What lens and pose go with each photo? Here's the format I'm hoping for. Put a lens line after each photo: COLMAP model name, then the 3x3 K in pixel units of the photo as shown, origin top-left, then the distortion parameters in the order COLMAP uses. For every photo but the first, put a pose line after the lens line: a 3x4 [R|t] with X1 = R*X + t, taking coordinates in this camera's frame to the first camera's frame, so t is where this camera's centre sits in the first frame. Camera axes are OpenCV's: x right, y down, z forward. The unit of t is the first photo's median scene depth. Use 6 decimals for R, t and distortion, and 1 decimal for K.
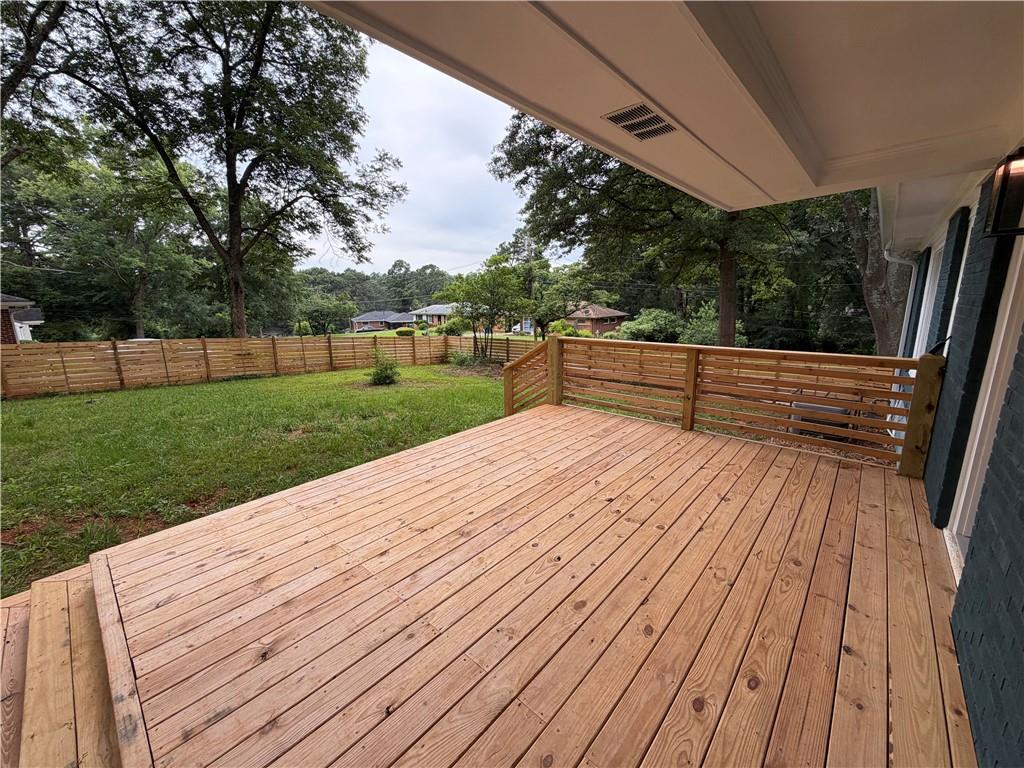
lens RADIAL K [[410.2, 0, 509.7], [0, 410.2, 383.7], [0, 0, 1]] dist [0.001047, 0.000066]
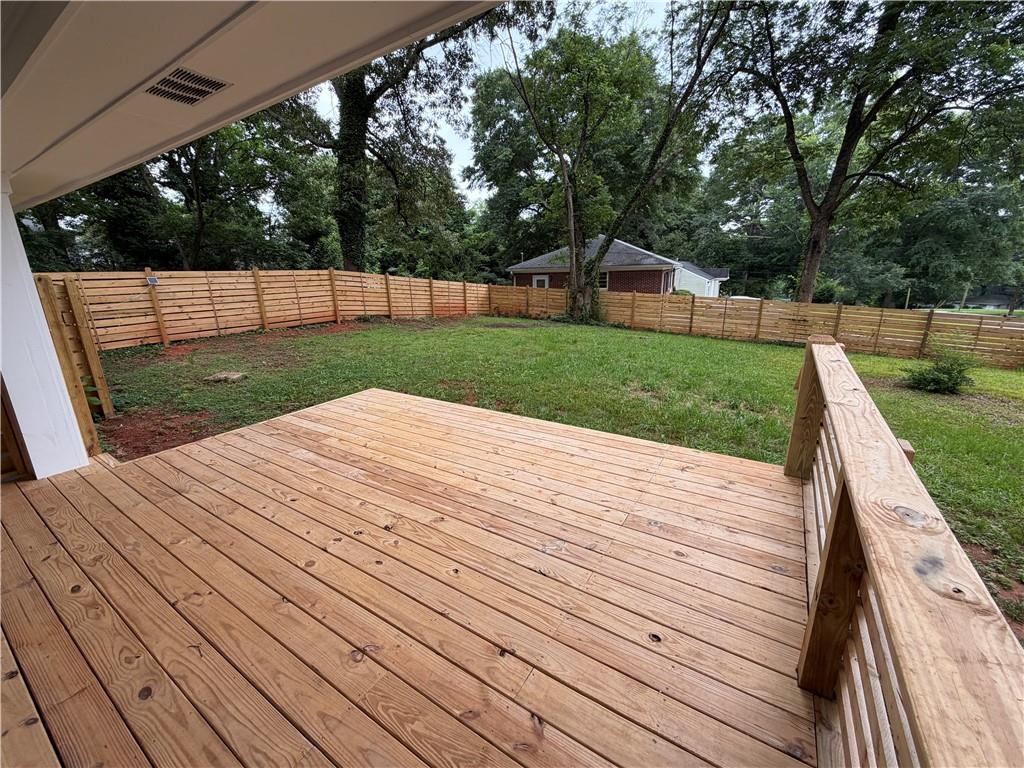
lens RADIAL K [[410.2, 0, 509.7], [0, 410.2, 383.7], [0, 0, 1]] dist [0.001047, 0.000066]
pose [[0.161053, 0.270832, -0.949059, 0.681209], [-0.180704, 0.953448, 0.241419, -0.156068], [0.970262, 0.132617, 0.202496, 0.725227]]
